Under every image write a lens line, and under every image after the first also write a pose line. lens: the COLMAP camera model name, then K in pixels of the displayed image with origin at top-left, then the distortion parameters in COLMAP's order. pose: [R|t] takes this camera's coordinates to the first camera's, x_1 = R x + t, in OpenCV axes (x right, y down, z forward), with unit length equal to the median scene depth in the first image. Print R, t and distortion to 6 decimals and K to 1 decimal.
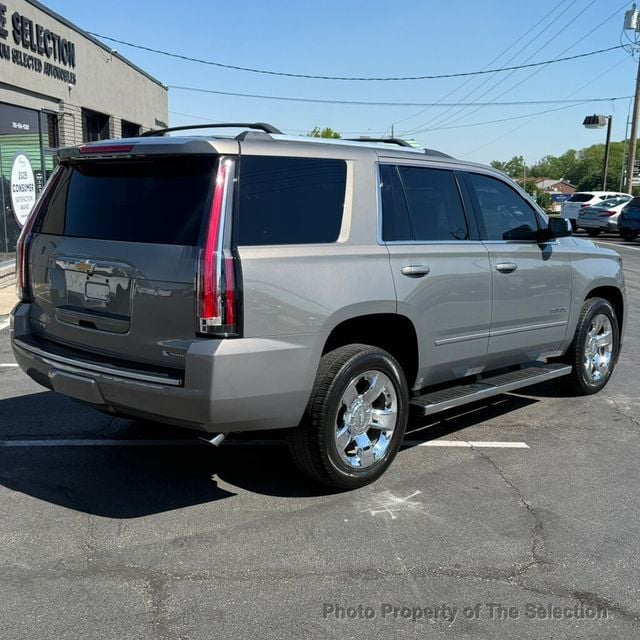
lens RADIAL K [[778.5, 0, 322.7], [0, 778.5, 322.2], [0, 0, 1]] dist [0.171950, -0.362550]
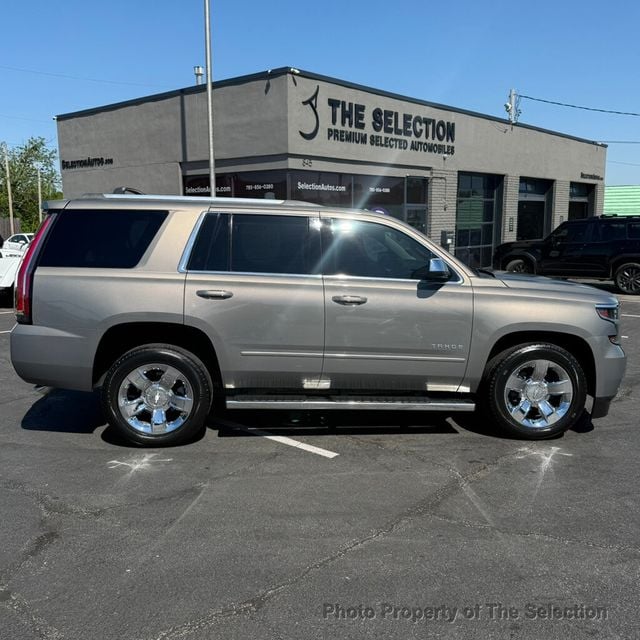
lens RADIAL K [[634.4, 0, 321.8], [0, 634.4, 323.4], [0, 0, 1]] dist [0.168172, -0.318858]
pose [[0.743436, 0.088262, -0.662958, 0.311441], [-0.107993, 0.994088, 0.011243, -0.015845], [0.660031, 0.063236, 0.748573, 0.106520]]
